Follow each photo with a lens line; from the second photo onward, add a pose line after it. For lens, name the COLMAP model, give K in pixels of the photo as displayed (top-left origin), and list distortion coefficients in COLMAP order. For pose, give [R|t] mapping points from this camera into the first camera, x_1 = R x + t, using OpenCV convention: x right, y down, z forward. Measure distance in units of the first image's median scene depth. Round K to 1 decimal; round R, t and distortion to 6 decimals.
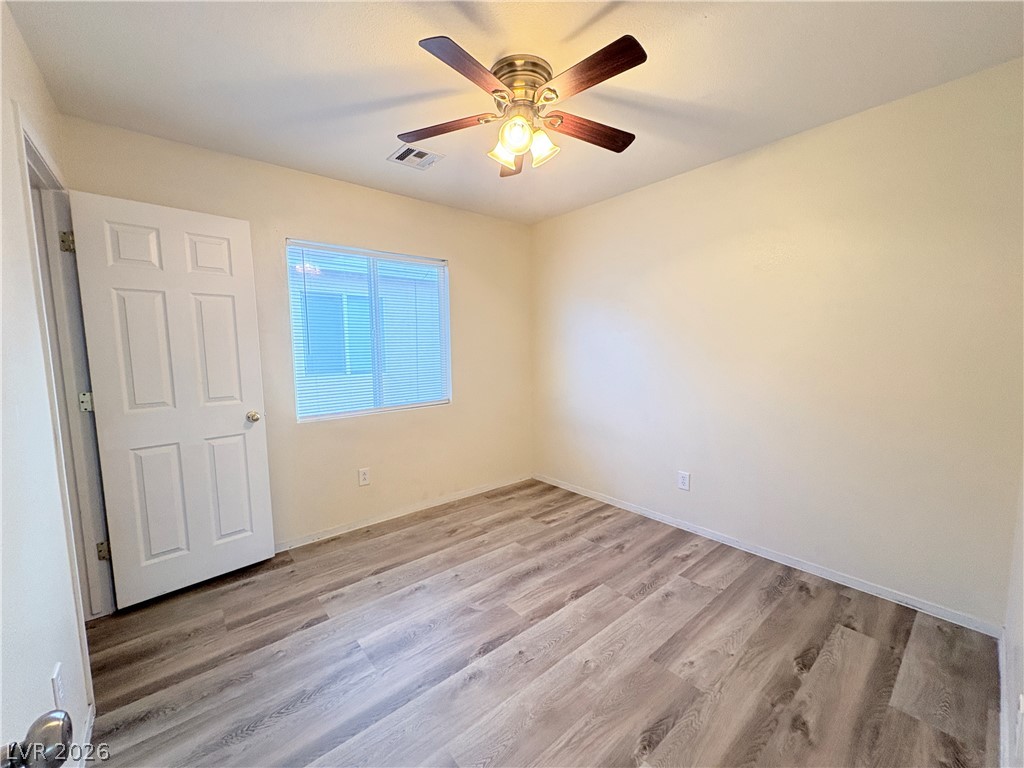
lens RADIAL K [[411.0, 0, 512.0], [0, 411.0, 384.0], [0, 0, 1]] dist [0.002046, 0.000528]
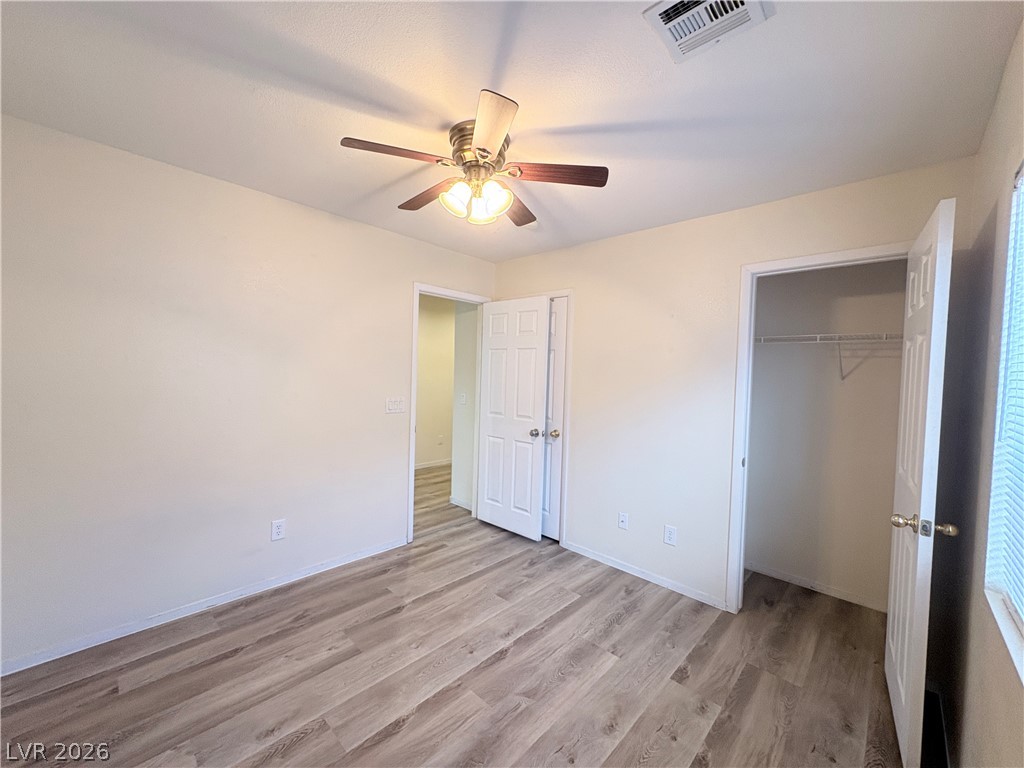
lens RADIAL K [[411.0, 0, 512.0], [0, 411.0, 384.0], [0, 0, 1]] dist [0.002046, 0.000528]
pose [[-0.993196, -0.014324, -0.115567, 0.049773], [-0.028674, 0.991933, 0.123478, -0.238463], [0.112866, 0.125952, -0.985595, 1.961337]]
